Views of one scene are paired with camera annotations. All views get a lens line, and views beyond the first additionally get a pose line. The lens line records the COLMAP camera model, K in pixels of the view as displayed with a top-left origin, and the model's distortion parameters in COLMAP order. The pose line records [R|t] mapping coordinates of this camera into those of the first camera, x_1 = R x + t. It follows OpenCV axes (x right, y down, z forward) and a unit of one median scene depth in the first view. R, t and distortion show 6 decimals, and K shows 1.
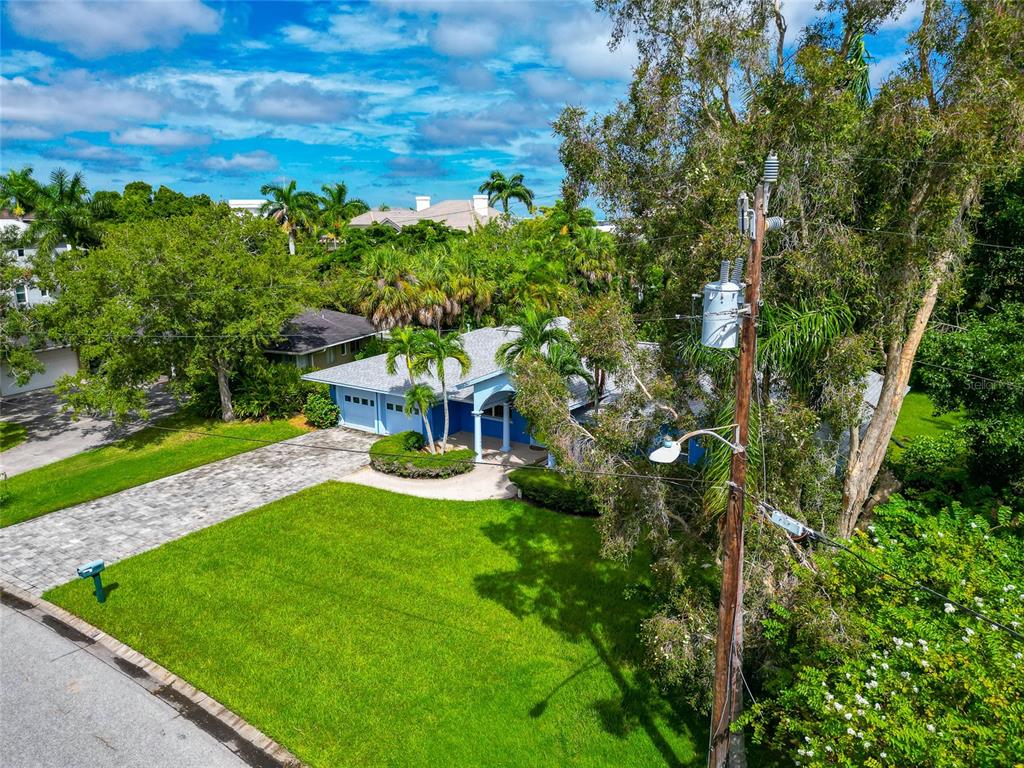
lens RADIAL K [[720.7, 0, 536.3], [0, 720.7, 383.4], [0, 0, 1]] dist [0.087231, -0.073229]
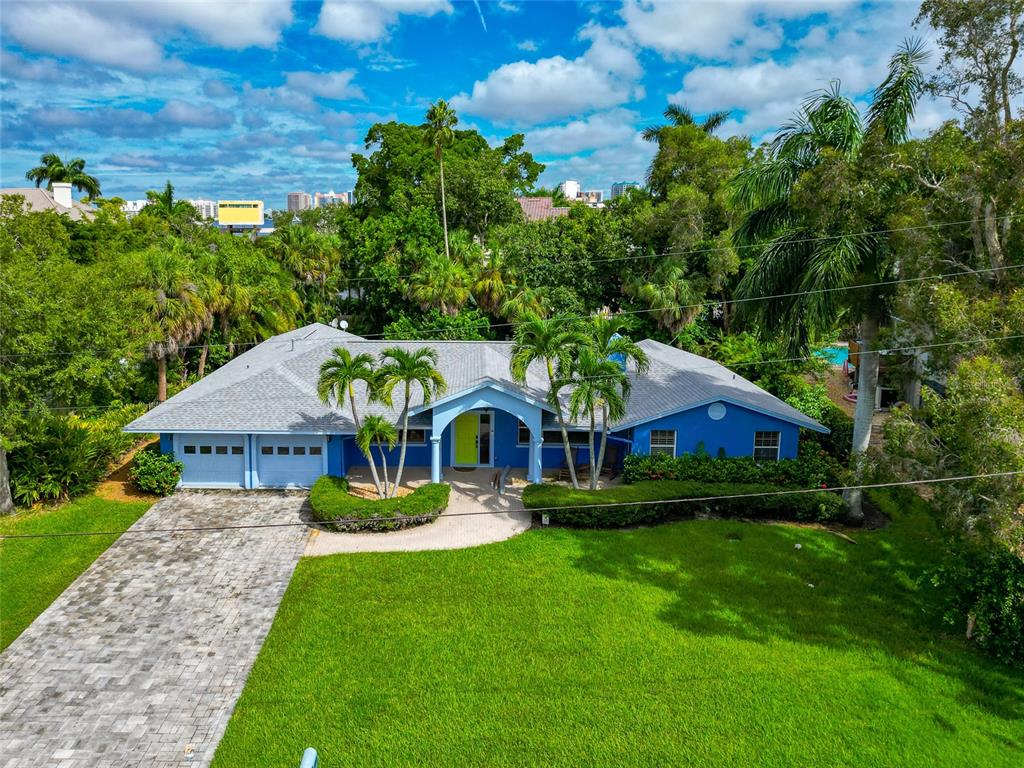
lens RADIAL K [[737.1, 0, 474.5], [0, 737.1, 331.2], [0, 0, 1]] dist [0.073792, -0.064549]
pose [[0.836673, -0.066547, 0.543645, -0.515537], [0.105305, 0.993617, -0.040438, -0.046365], [-0.537484, 0.091082, 0.838341, 0.231712]]
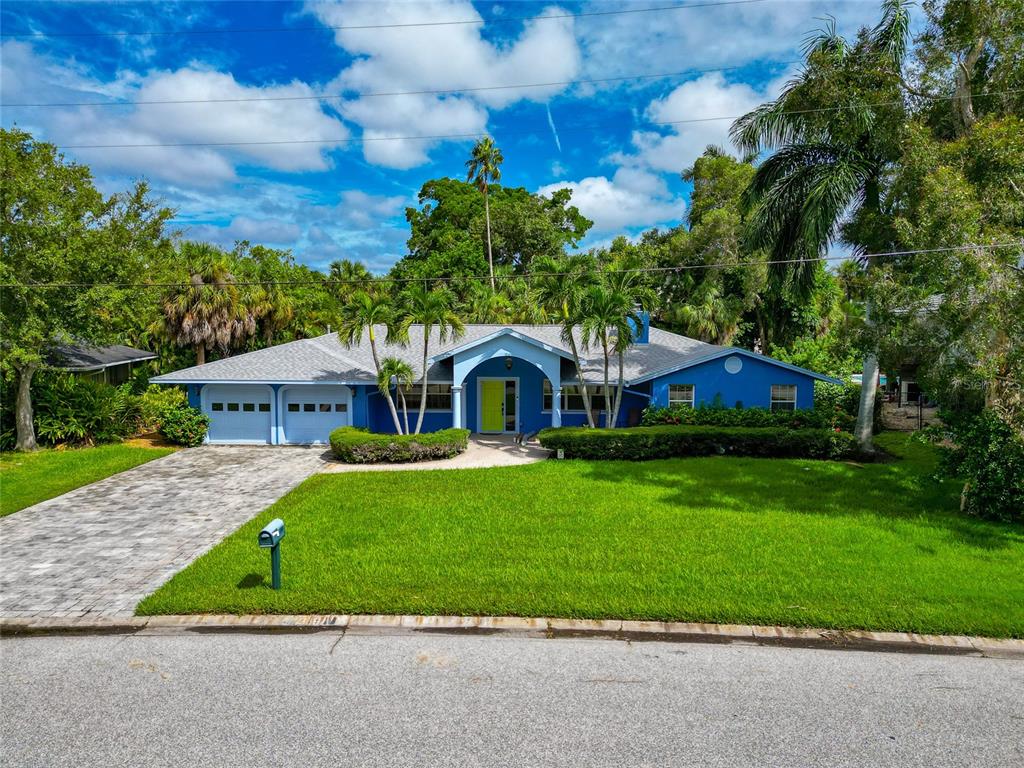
lens RADIAL K [[720.7, 0, 536.3], [0, 720.7, 383.4], [0, 0, 1]] dist [0.087231, -0.073229]
pose [[0.839827, -0.037301, 0.541571, -0.478708], [0.110817, 0.988409, -0.103768, 0.137818], [-0.531422, 0.147163, 0.834226, 0.220265]]
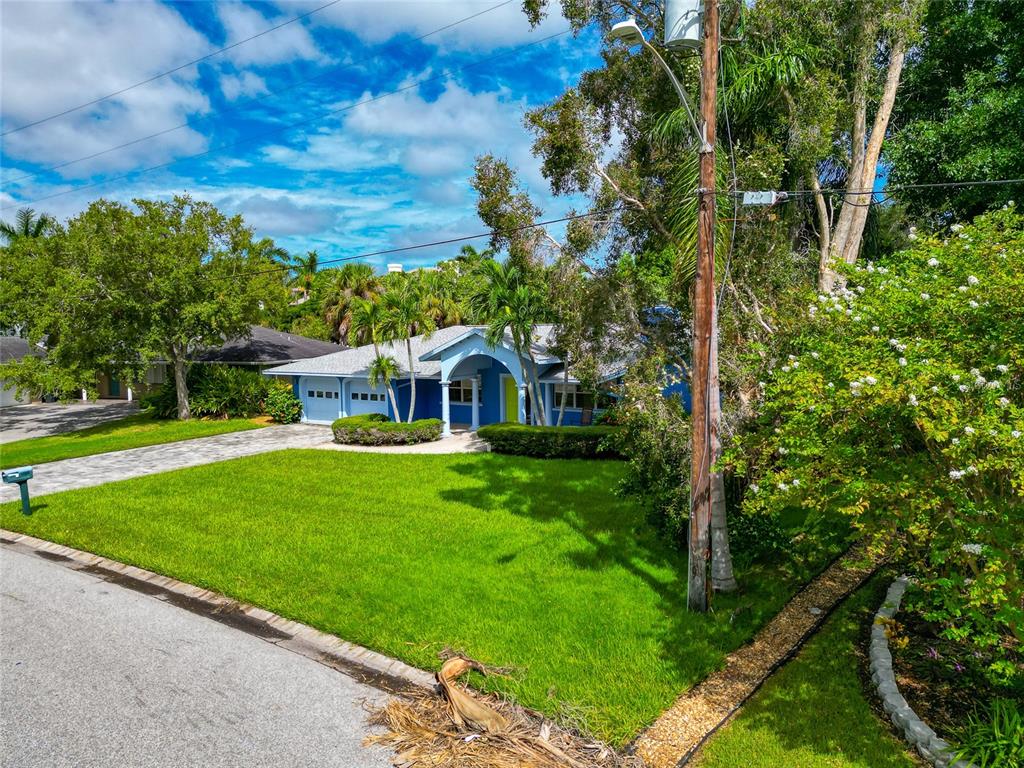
lens RADIAL K [[720.7, 0, 536.3], [0, 720.7, 383.4], [0, 0, 1]] dist [0.087231, -0.073229]
pose [[0.999170, -0.015824, 0.037525, 0.004896], [0.020837, 0.990324, -0.137199, 0.178499], [-0.034990, 0.137867, 0.989832, 0.034231]]
